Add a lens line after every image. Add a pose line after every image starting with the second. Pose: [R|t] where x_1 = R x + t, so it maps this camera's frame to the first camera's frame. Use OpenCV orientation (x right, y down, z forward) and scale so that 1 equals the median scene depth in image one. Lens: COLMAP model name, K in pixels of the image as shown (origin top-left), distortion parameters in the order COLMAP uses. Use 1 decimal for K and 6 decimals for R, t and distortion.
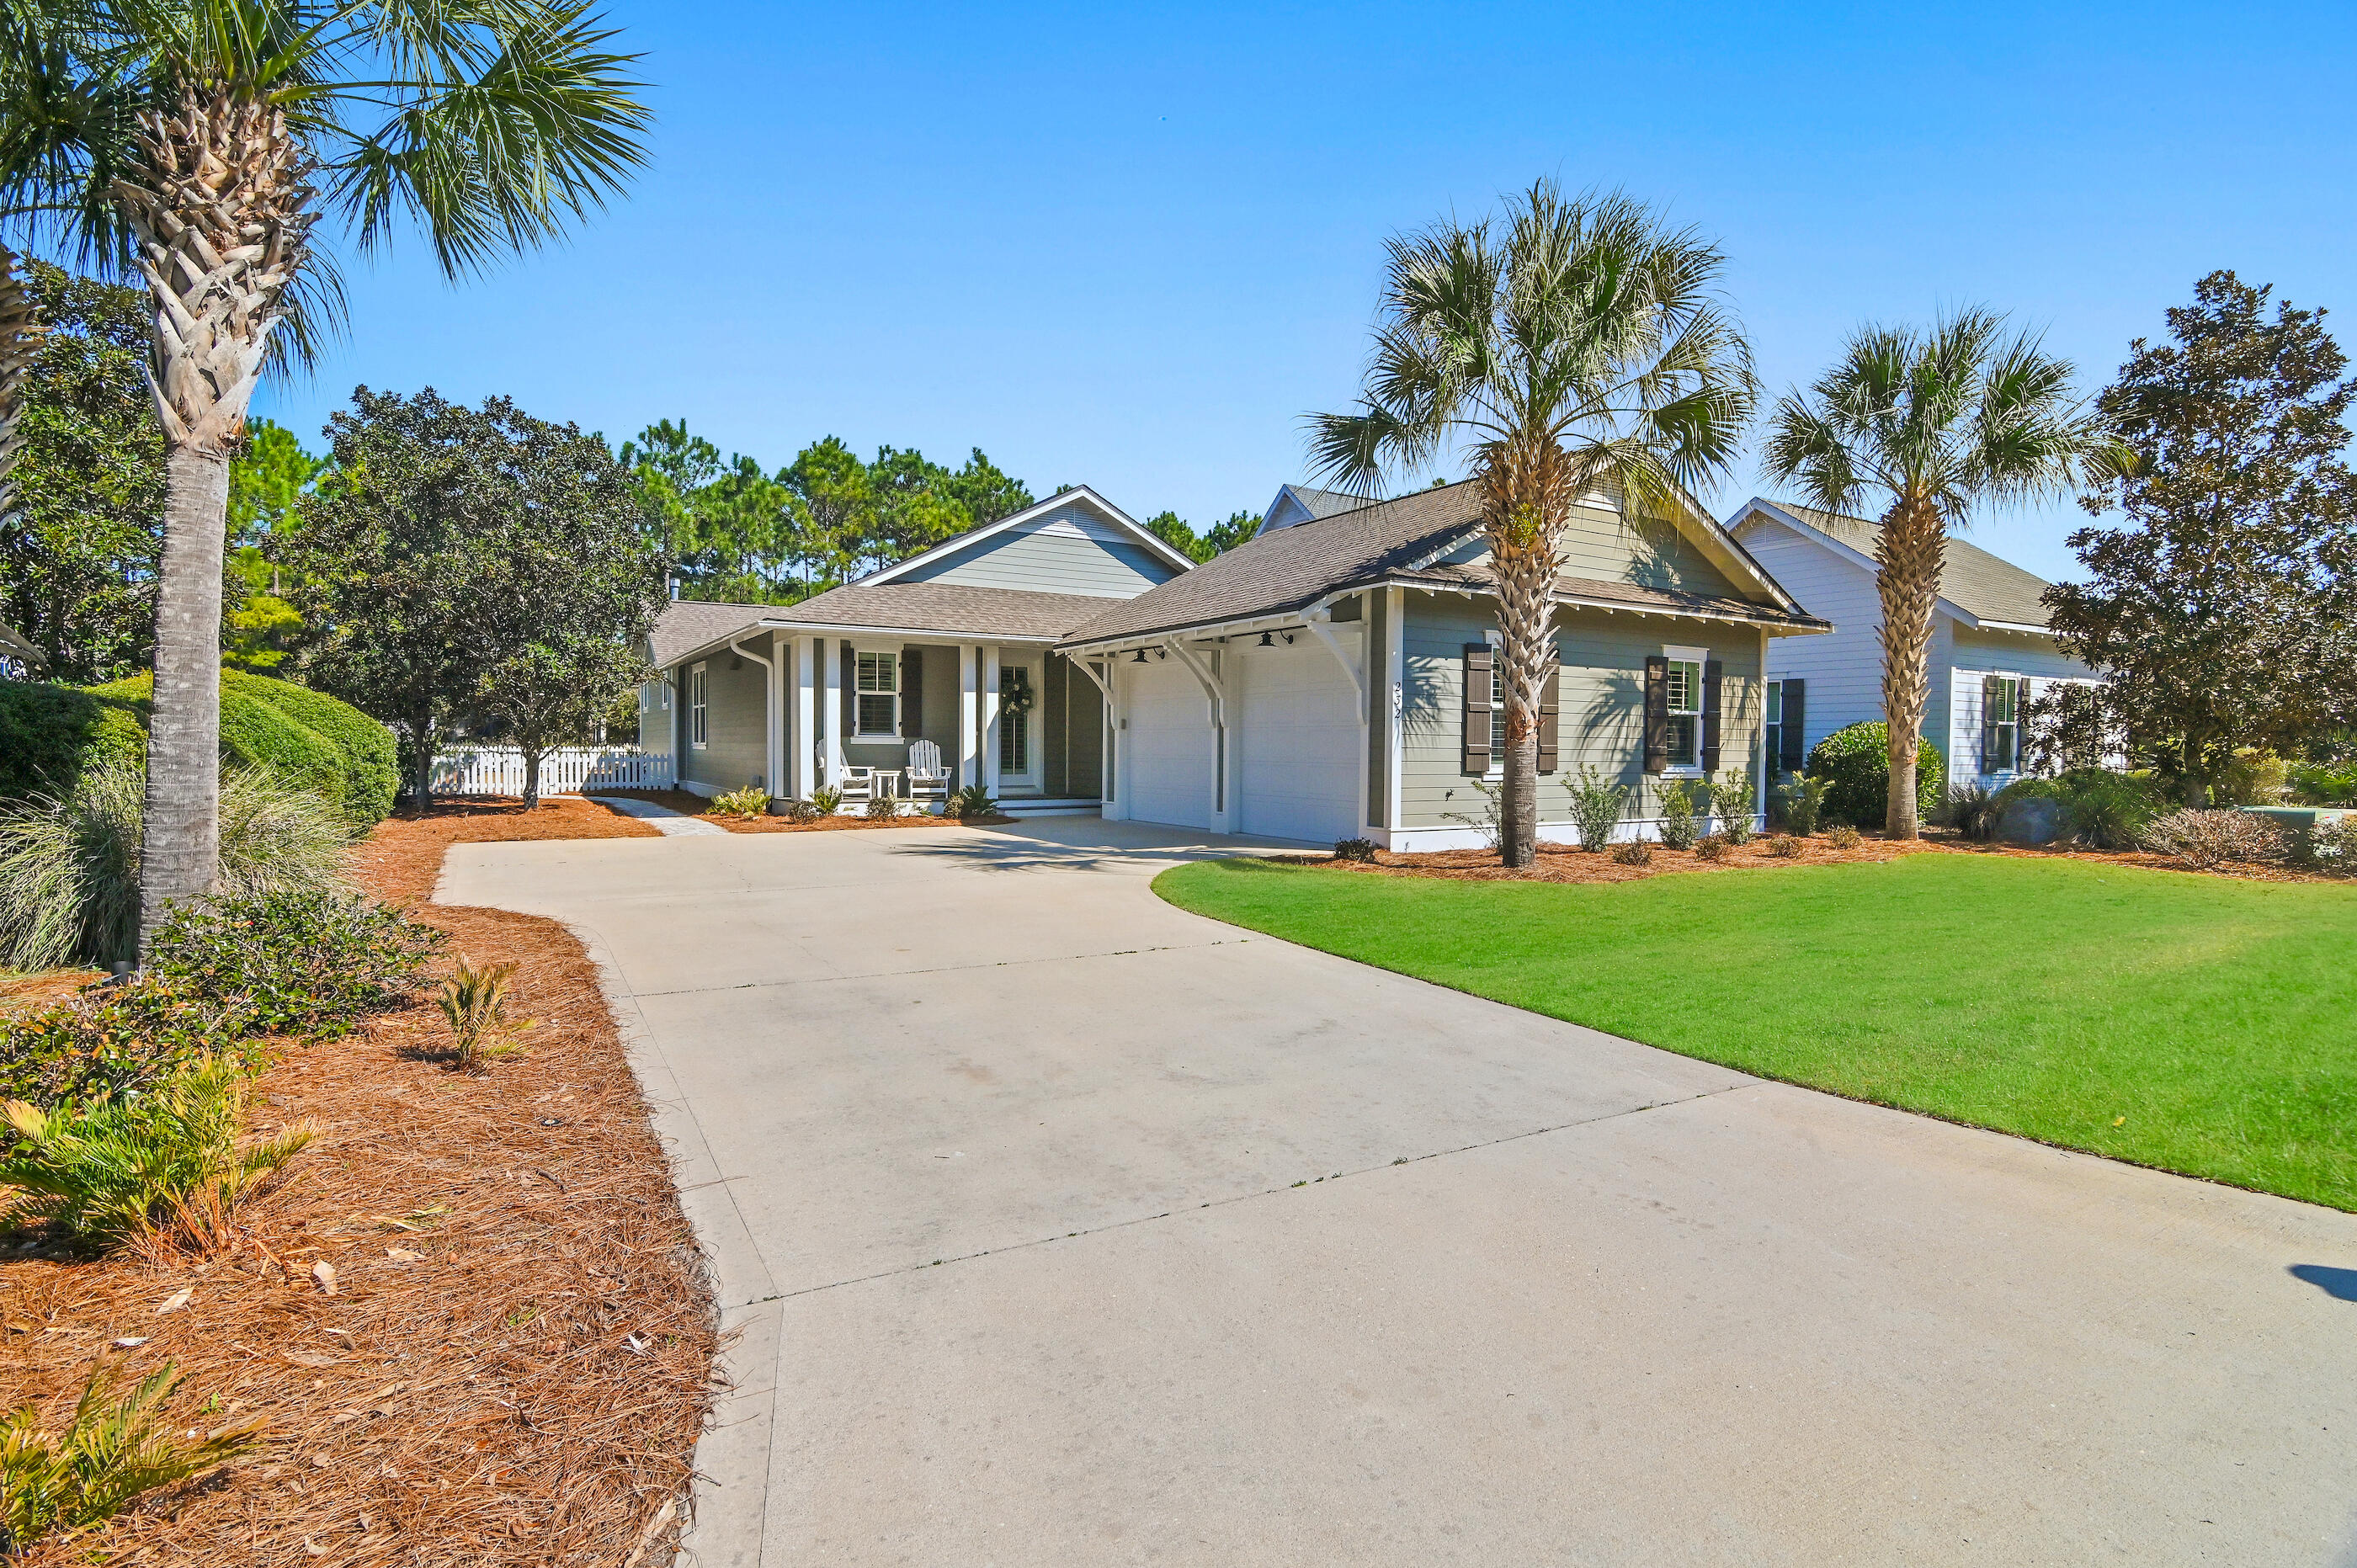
lens RADIAL K [[1176.7, 0, 1173.6], [0, 1176.7, 749.1], [0, 0, 1]] dist [-0.016476, 0.000009]
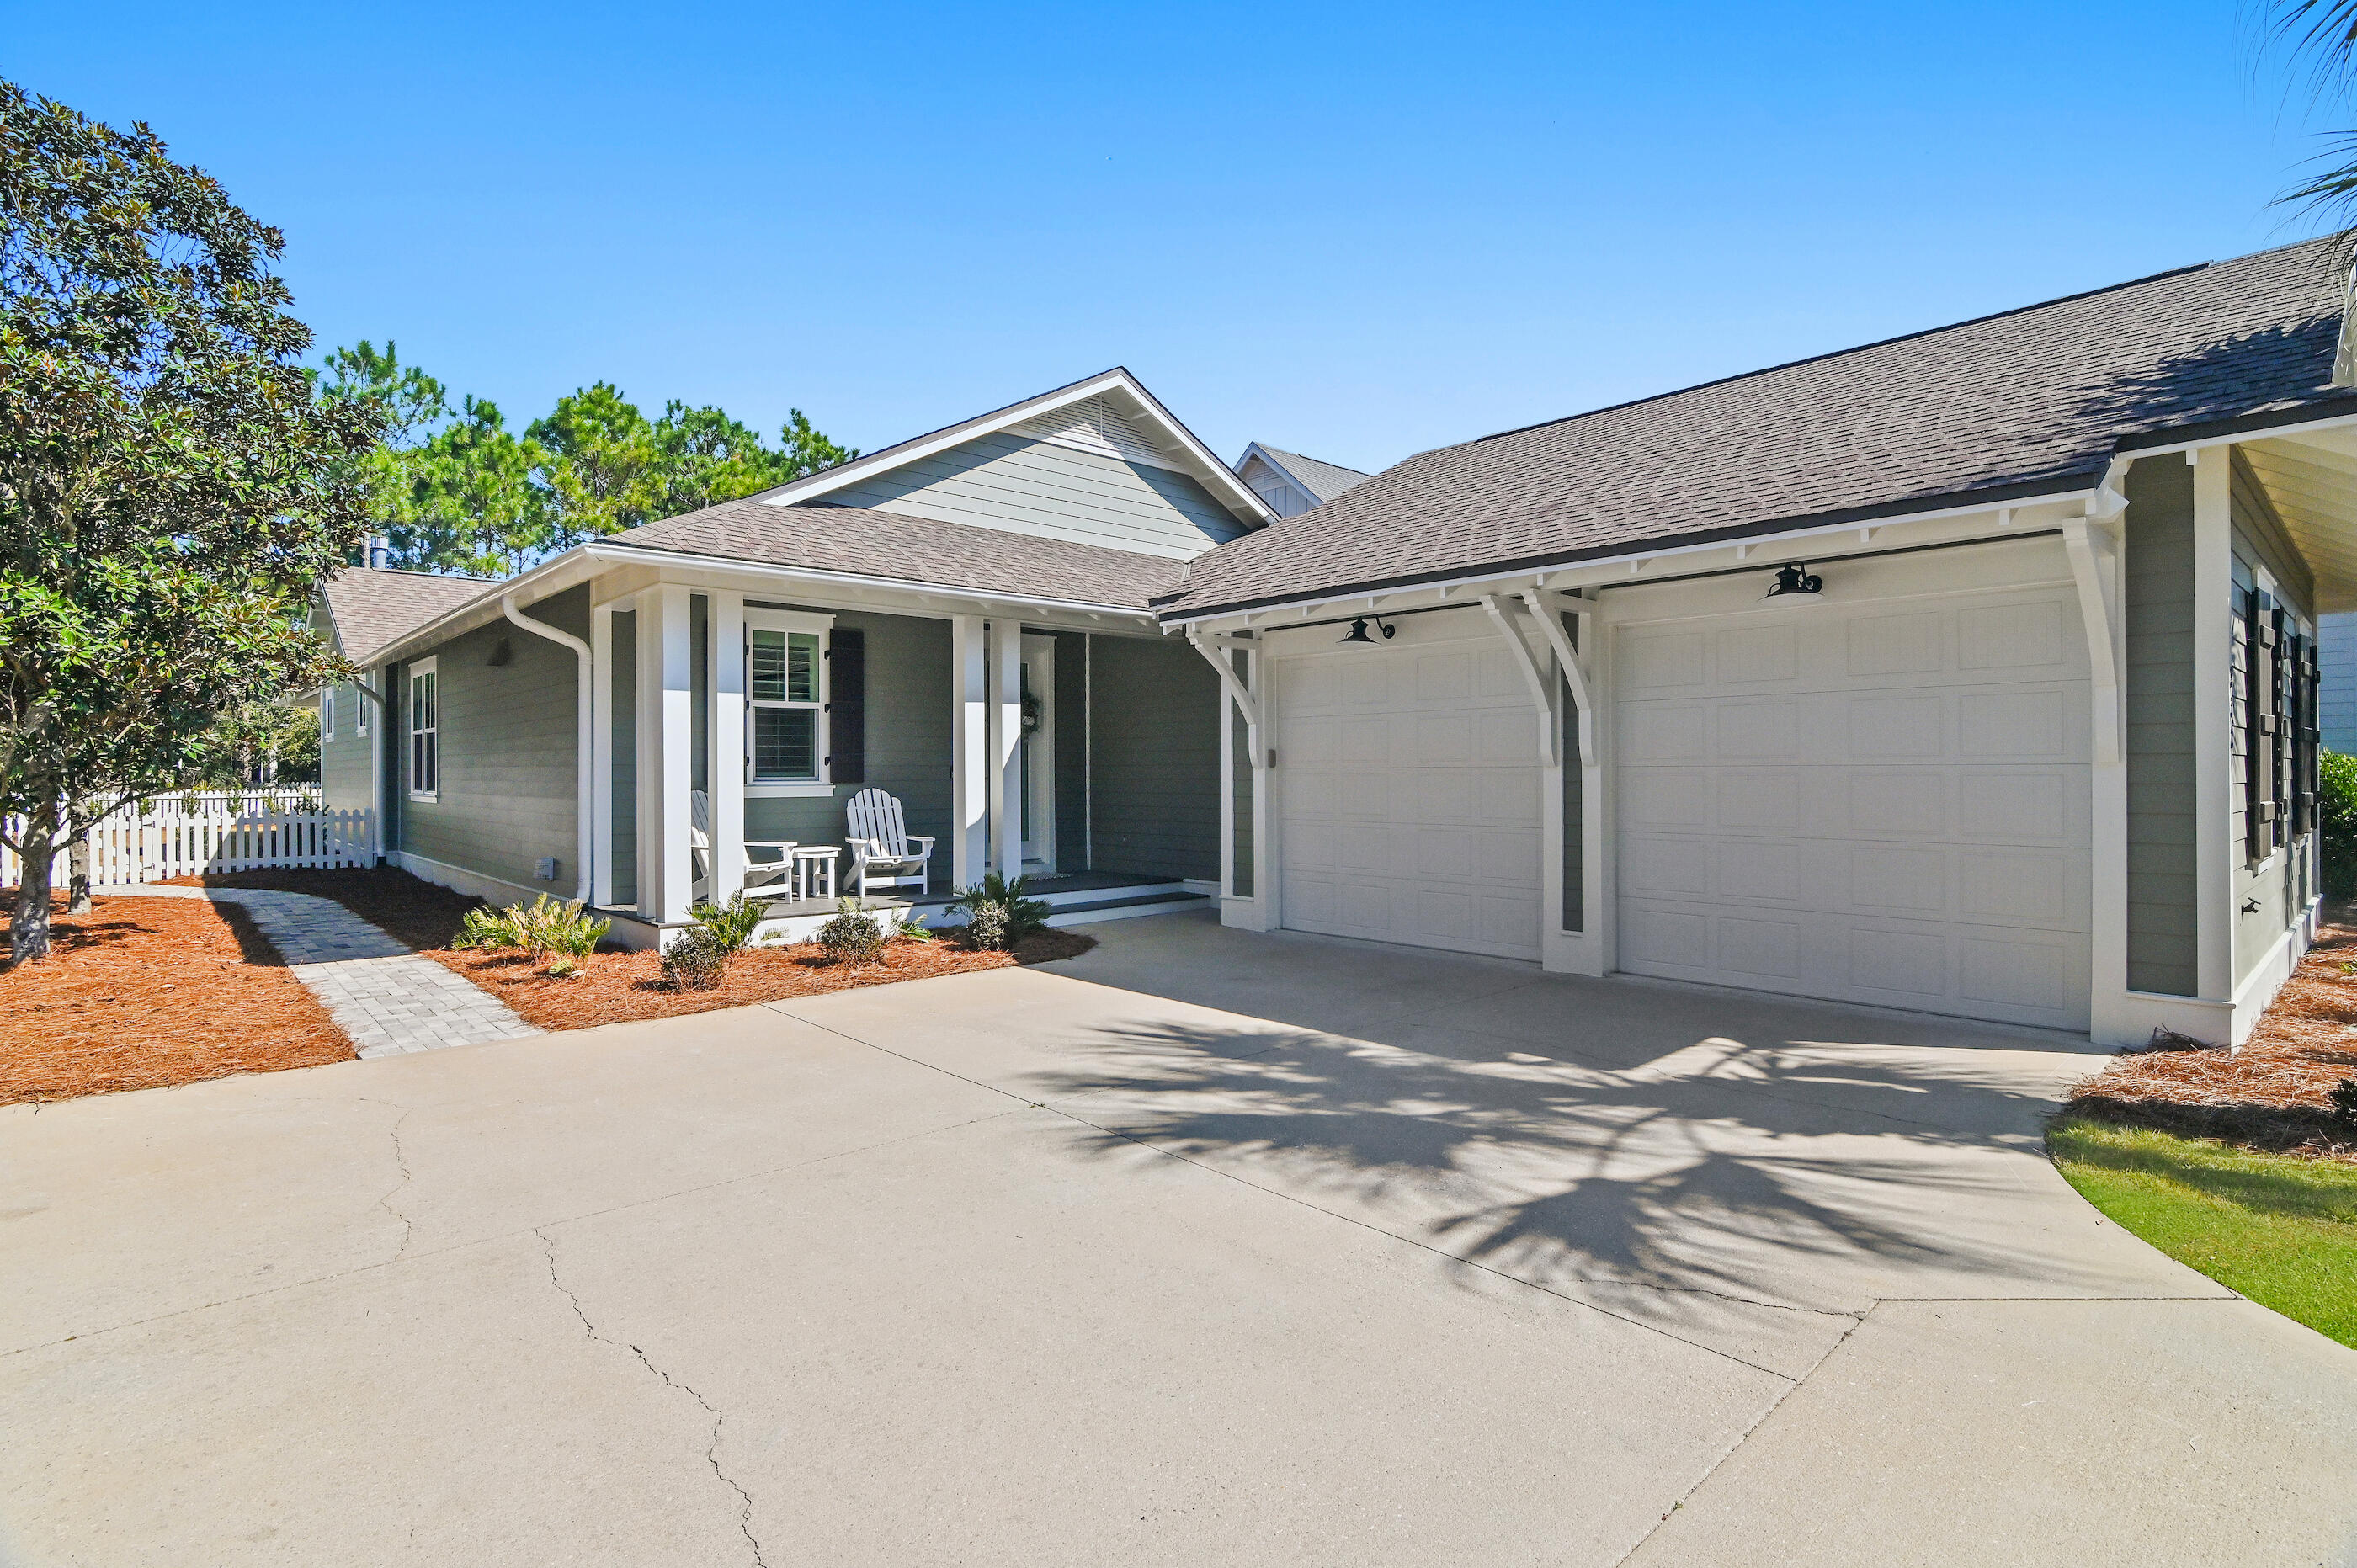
lens RADIAL K [[1176.7, 0, 1173.6], [0, 1176.7, 749.1], [0, 0, 1]] dist [-0.016476, 0.000009]
pose [[0.980605, -0.006544, 0.195885, -0.175368], [0.010701, 0.999739, -0.020174, -0.013330], [-0.195702, 0.021879, 0.980419, 0.408500]]
